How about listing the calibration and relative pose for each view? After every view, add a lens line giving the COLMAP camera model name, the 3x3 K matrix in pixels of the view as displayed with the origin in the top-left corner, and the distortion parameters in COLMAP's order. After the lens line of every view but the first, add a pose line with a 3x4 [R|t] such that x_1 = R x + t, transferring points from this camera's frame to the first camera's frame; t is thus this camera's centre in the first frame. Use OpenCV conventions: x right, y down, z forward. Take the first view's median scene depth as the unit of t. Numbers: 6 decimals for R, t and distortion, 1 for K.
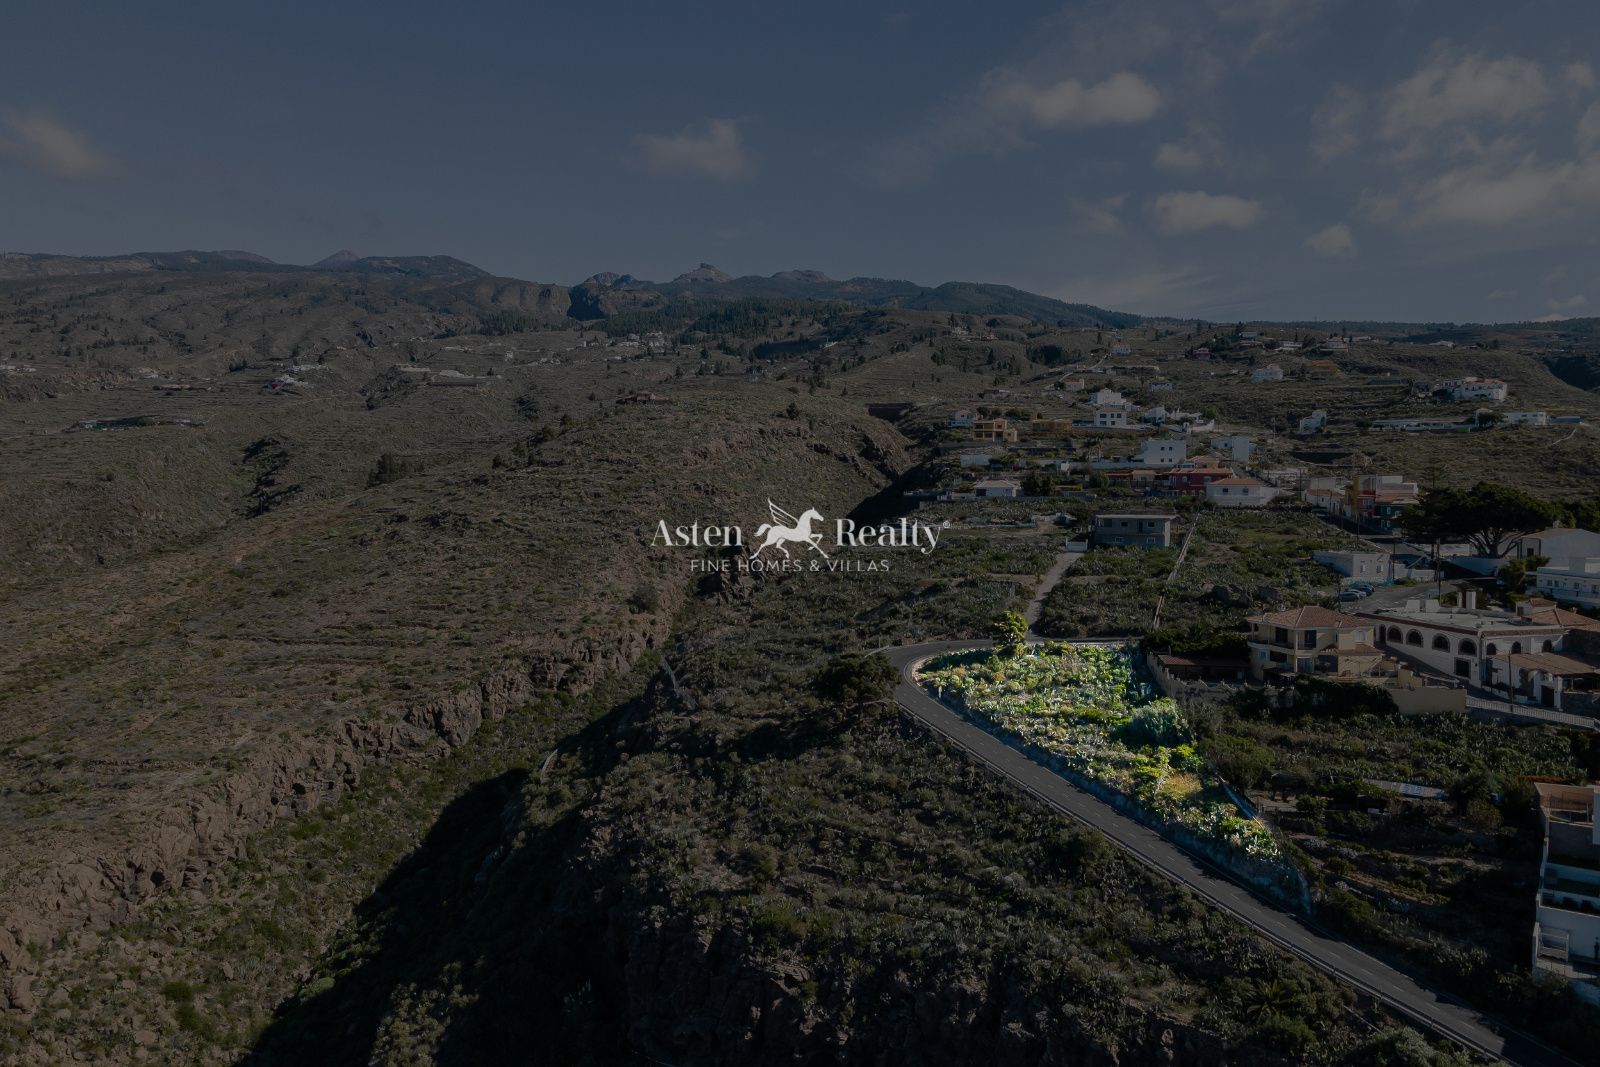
lens RADIAL K [[1177.4, 0, 797.1], [0, 1177.4, 535.5], [0, 0, 1]] dist [0.011007, 0.051128]
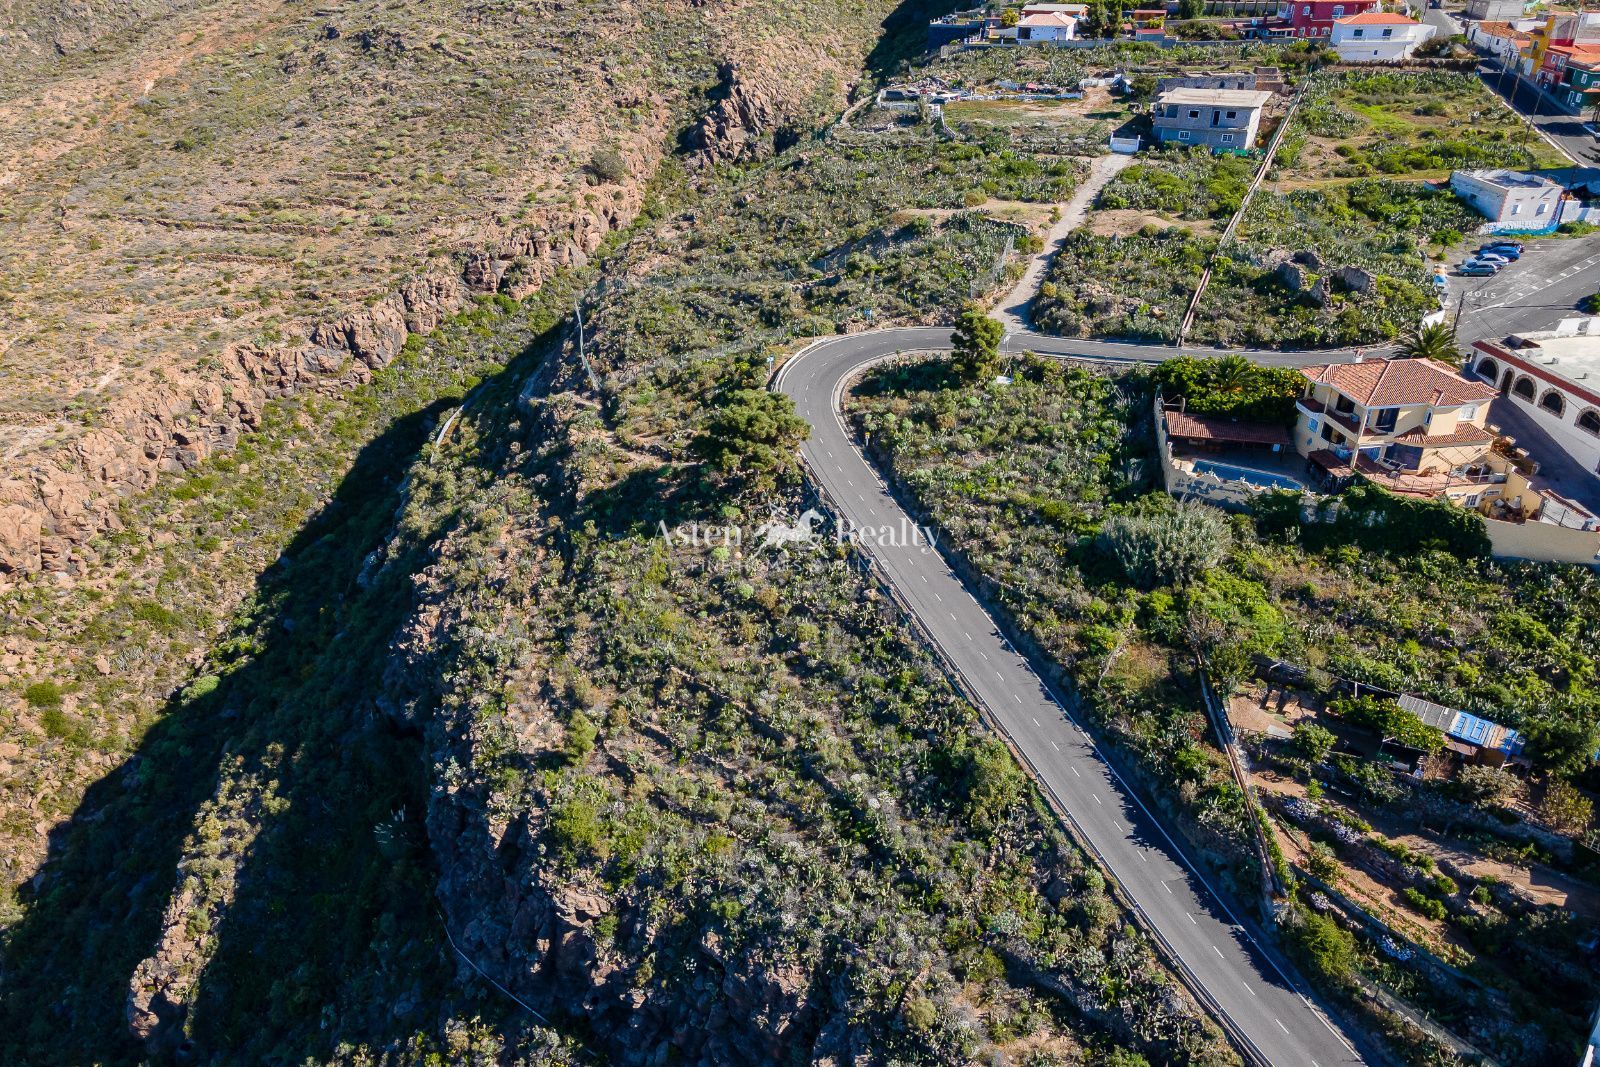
lens RADIAL K [[1177.4, 0, 797.1], [0, 1177.4, 535.5], [0, 0, 1]] dist [0.011007, 0.051128]
pose [[0.996987, 0.029053, -0.071920, 0.131679], [0.005111, 0.900584, 0.434651, -0.134782], [0.077398, -0.433709, 0.897723, 0.297139]]
